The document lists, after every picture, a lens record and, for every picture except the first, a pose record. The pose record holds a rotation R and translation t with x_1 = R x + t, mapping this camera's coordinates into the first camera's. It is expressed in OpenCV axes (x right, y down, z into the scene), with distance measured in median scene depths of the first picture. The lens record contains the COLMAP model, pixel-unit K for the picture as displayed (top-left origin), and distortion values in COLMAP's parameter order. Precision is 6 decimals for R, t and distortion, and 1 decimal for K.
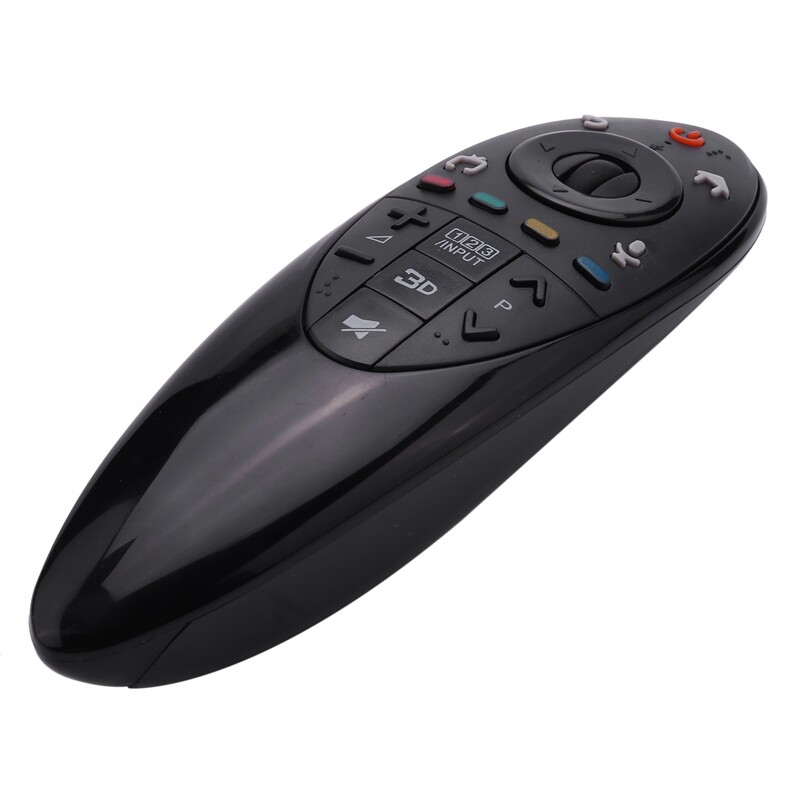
lens RADIAL K [[3168.6, 0, 400.0], [0, 3168.6, 400.0], [0, 0, 1]] dist [-1.170285, -3.421348]
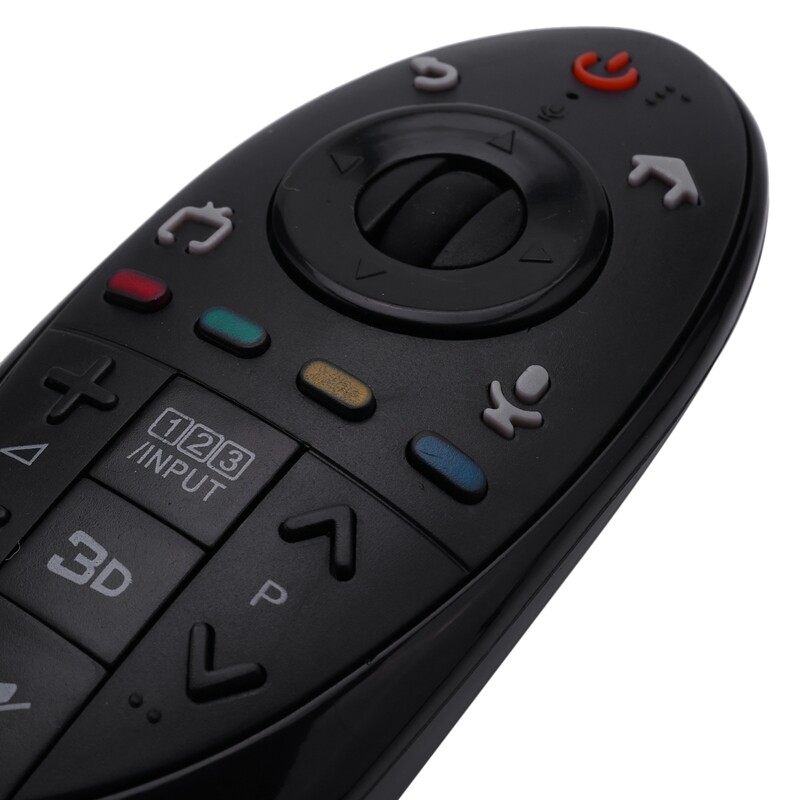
lens RADIAL K [[1981.1, 0, 400.0], [0, 1981.1, 400.0], [0, 0, 1]] dist [-0.201107, 0.266128]
pose [[0.988929, -0.139713, -0.049995, 0.070645], [0.147513, 0.962157, 0.229114, -0.123177], [0.016093, -0.233952, 0.972115, 0.696304]]
